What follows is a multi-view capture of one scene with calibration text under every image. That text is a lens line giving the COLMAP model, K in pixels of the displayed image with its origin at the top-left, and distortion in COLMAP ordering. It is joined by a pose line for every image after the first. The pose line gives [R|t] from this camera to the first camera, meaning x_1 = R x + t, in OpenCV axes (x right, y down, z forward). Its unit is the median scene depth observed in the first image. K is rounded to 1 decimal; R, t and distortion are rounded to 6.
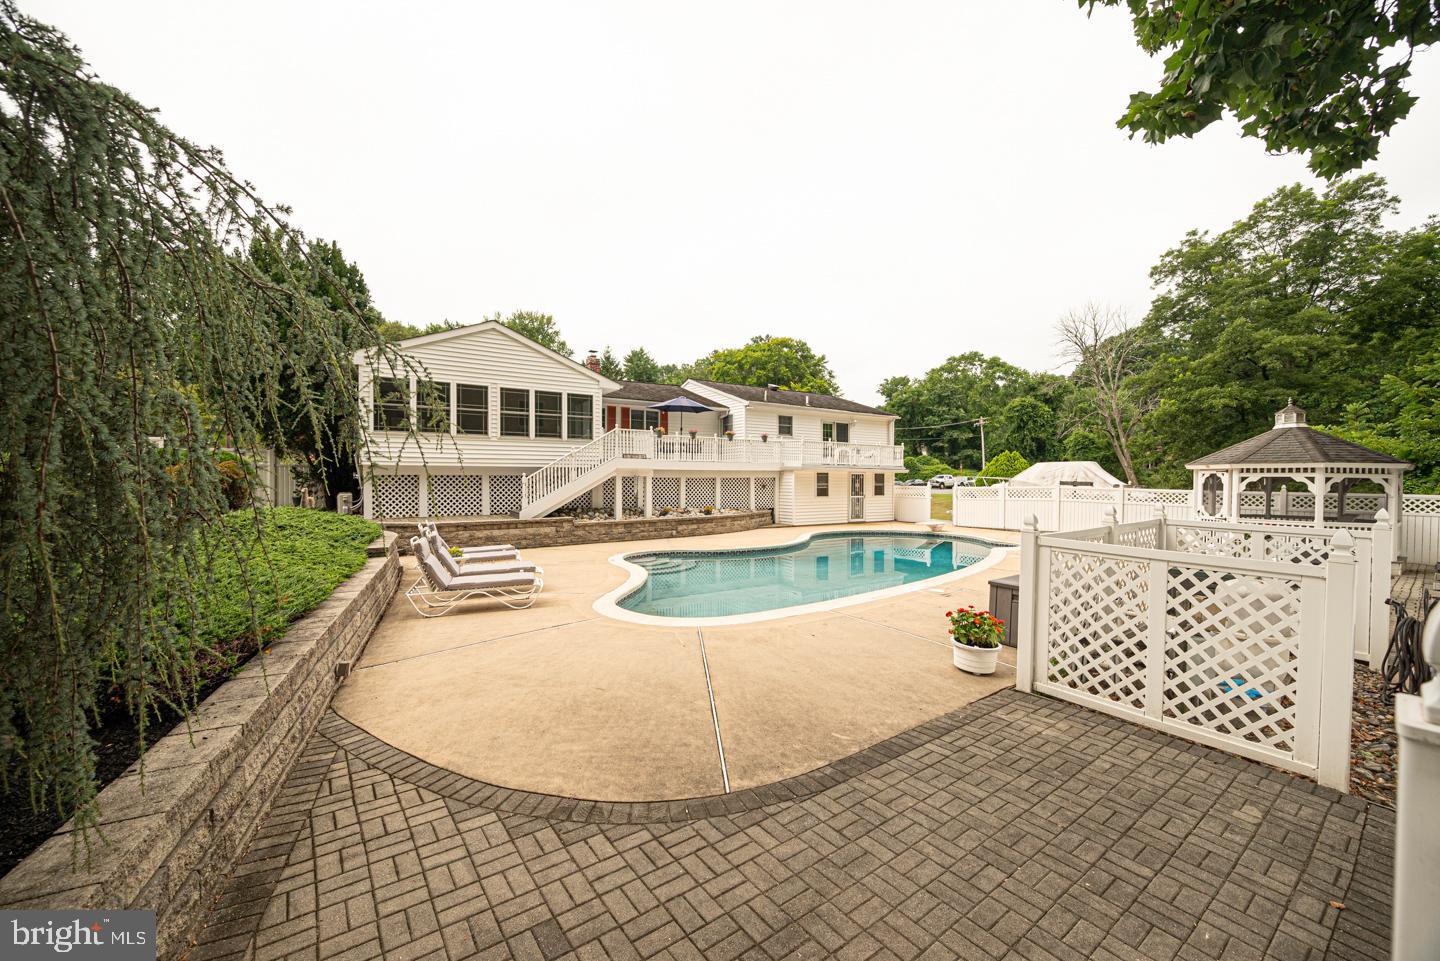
lens RADIAL K [[569.2, 0, 725.7], [0, 569.2, 488.3], [0, 0, 1]] dist [0.000800, 0.000132]
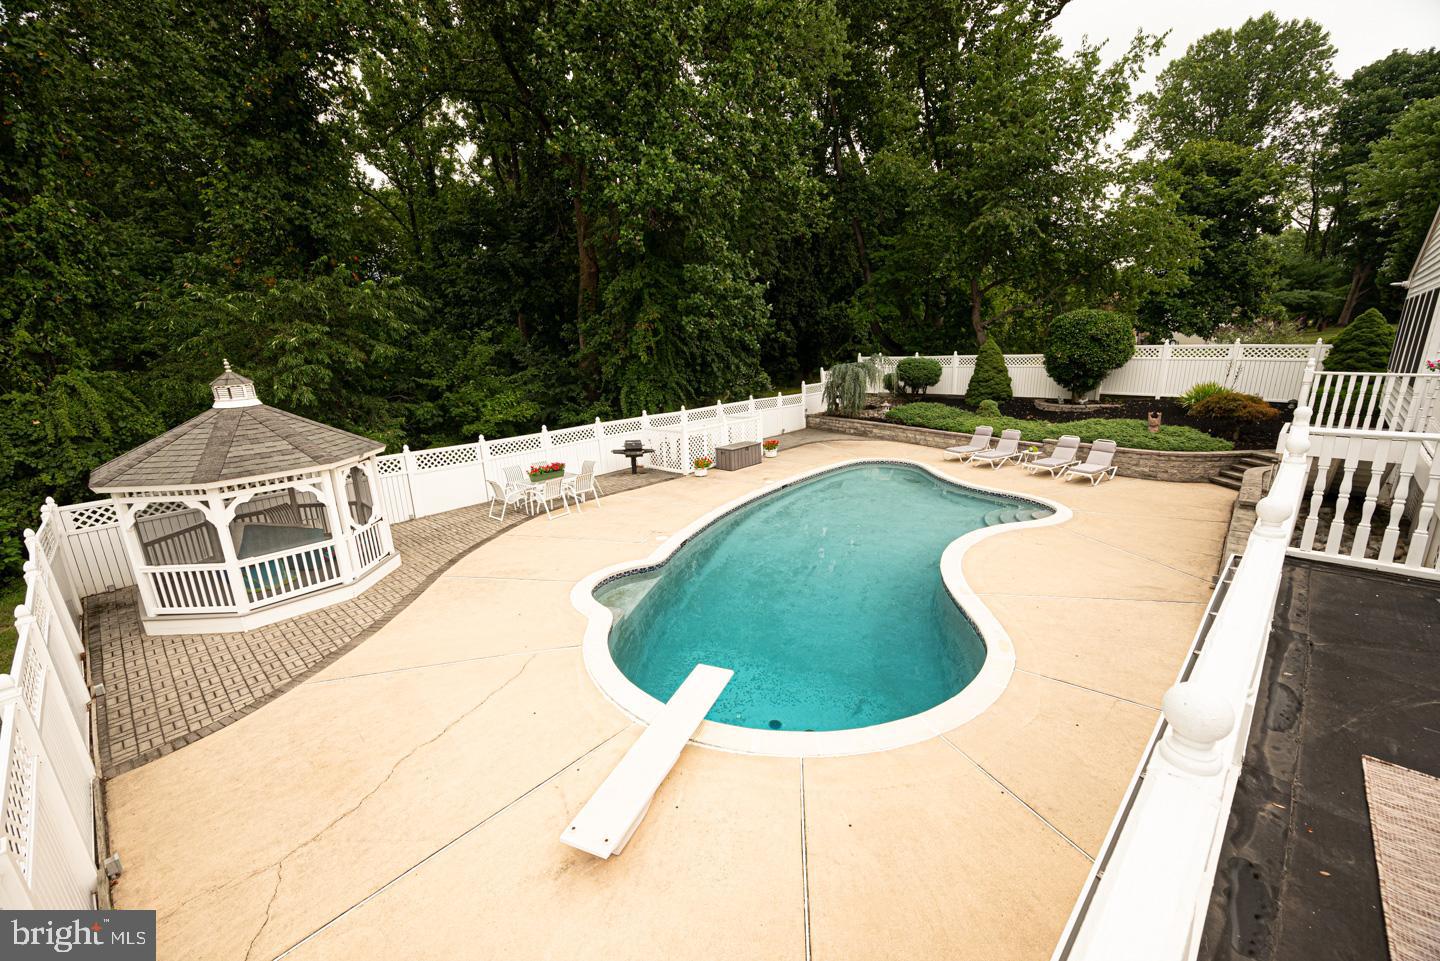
lens RADIAL K [[571.8, 0, 714.2], [0, 571.8, 485.5], [0, 0, 1]] dist [0.000188, -0.000298]
pose [[-0.985424, 0.061926, -0.158445, 0.396101], [0.018656, 0.965112, 0.261171, -0.134634], [0.169091, 0.254408, -0.952200, 1.311123]]
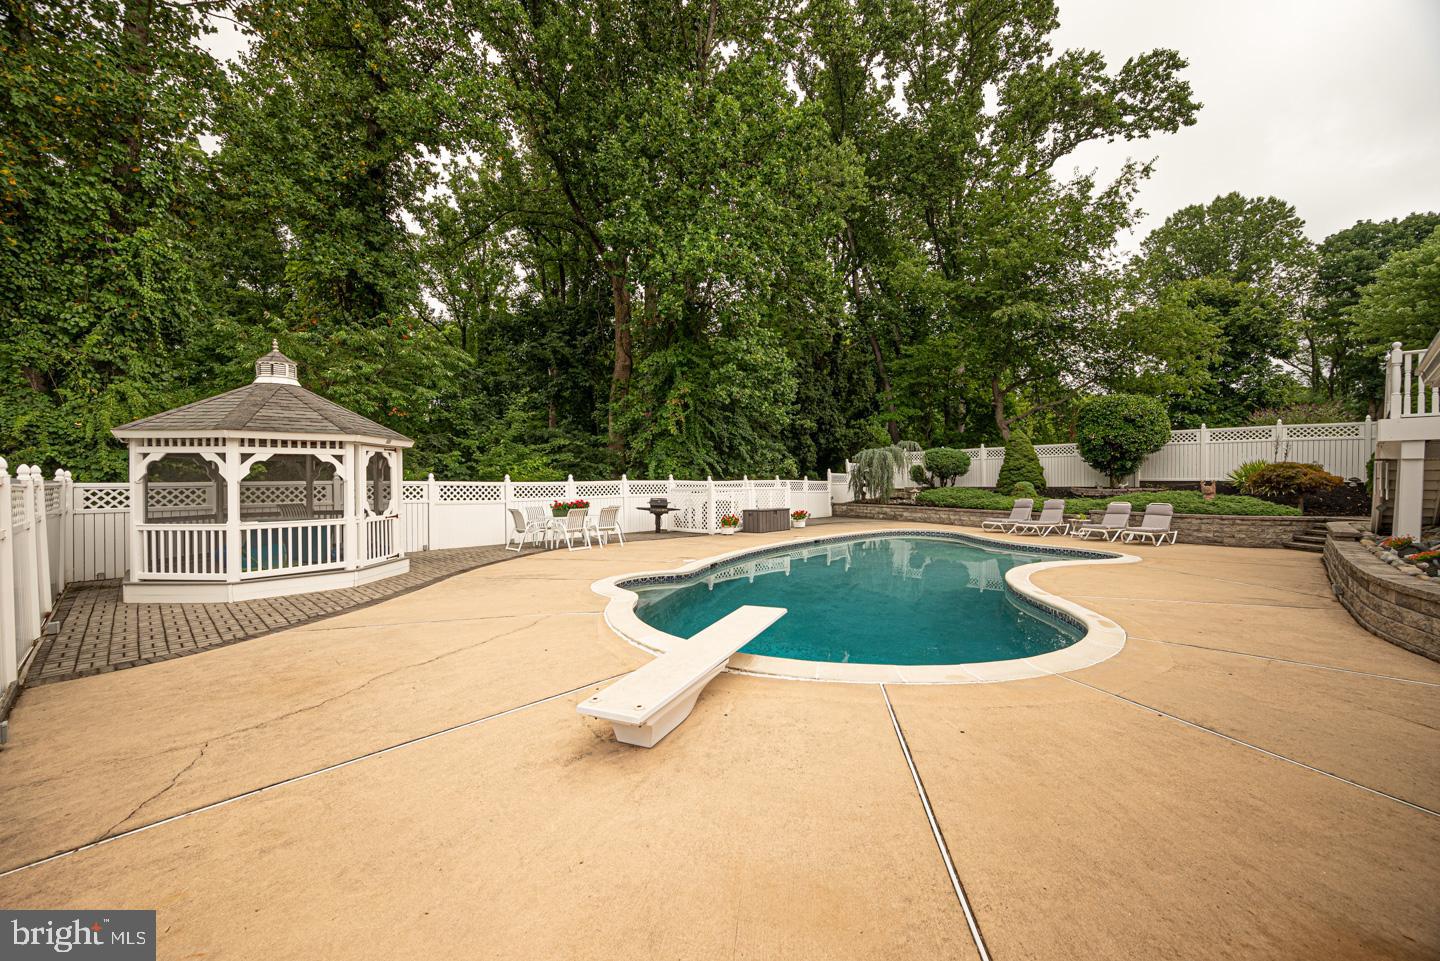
lens RADIAL K [[571.3, 0, 710.4], [0, 571.3, 479.9], [0, 0, 1]] dist [-0.001060, 0.000066]
pose [[-0.991211, -0.008935, -0.131990, 0.413502], [-0.011299, 0.999789, 0.017174, -0.006376], [0.131809, 0.018514, -0.991102, 1.291696]]
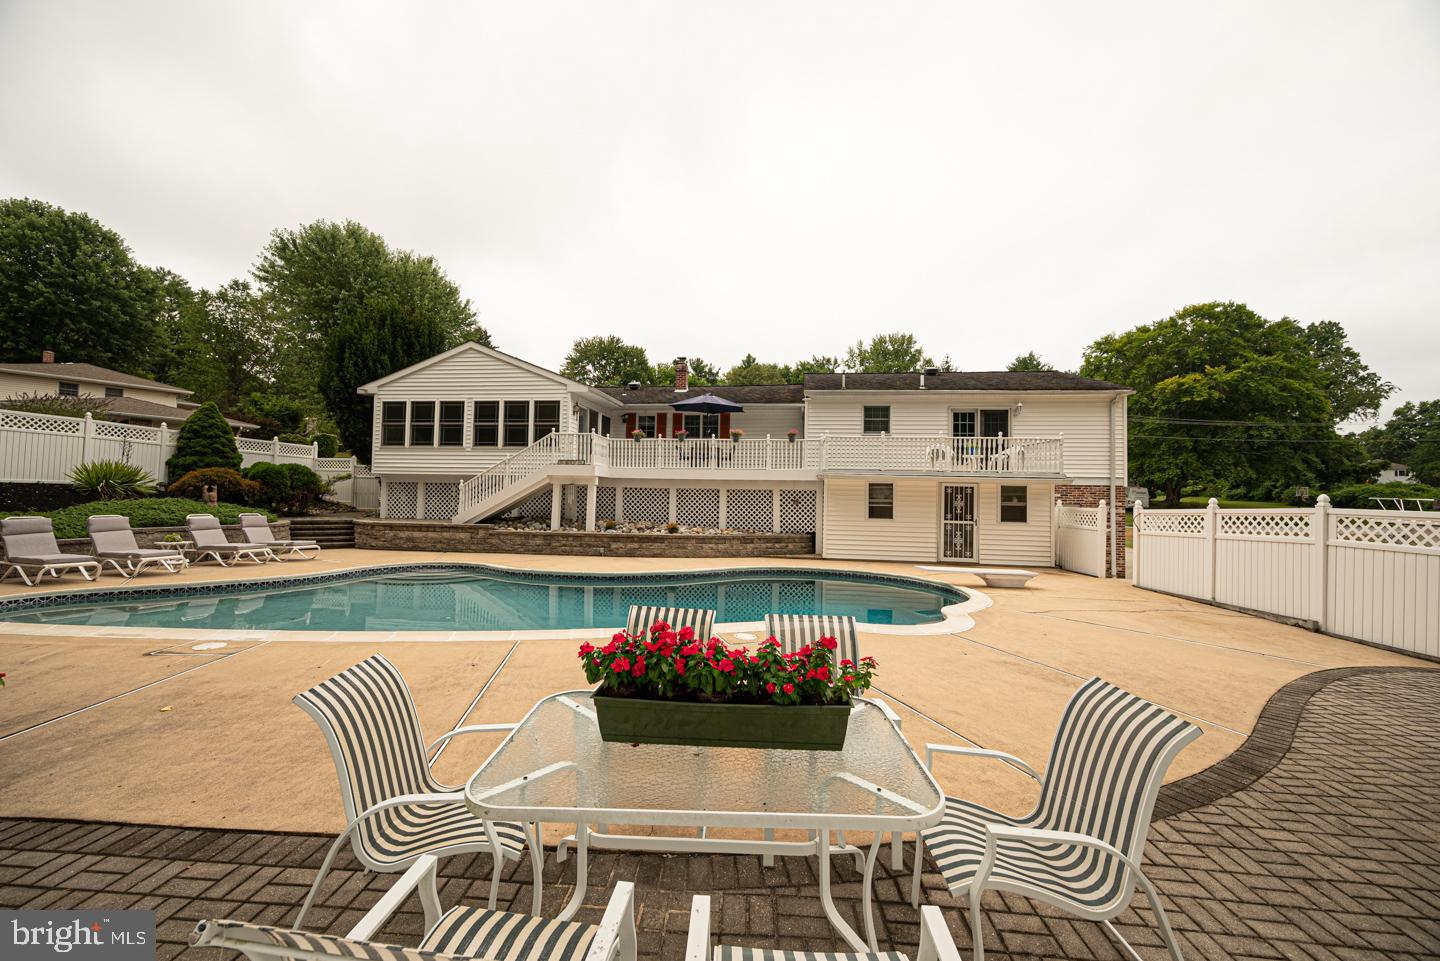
lens RADIAL K [[571.8, 0, 714.2], [0, 571.8, 485.5], [0, 0, 1]] dist [0.000188, -0.000298]
pose [[0.745281, -0.004968, -0.666733, 0.575939], [-0.029421, 0.998753, -0.040329, 0.010068], [0.666102, 0.049672, 0.744205, 0.443902]]
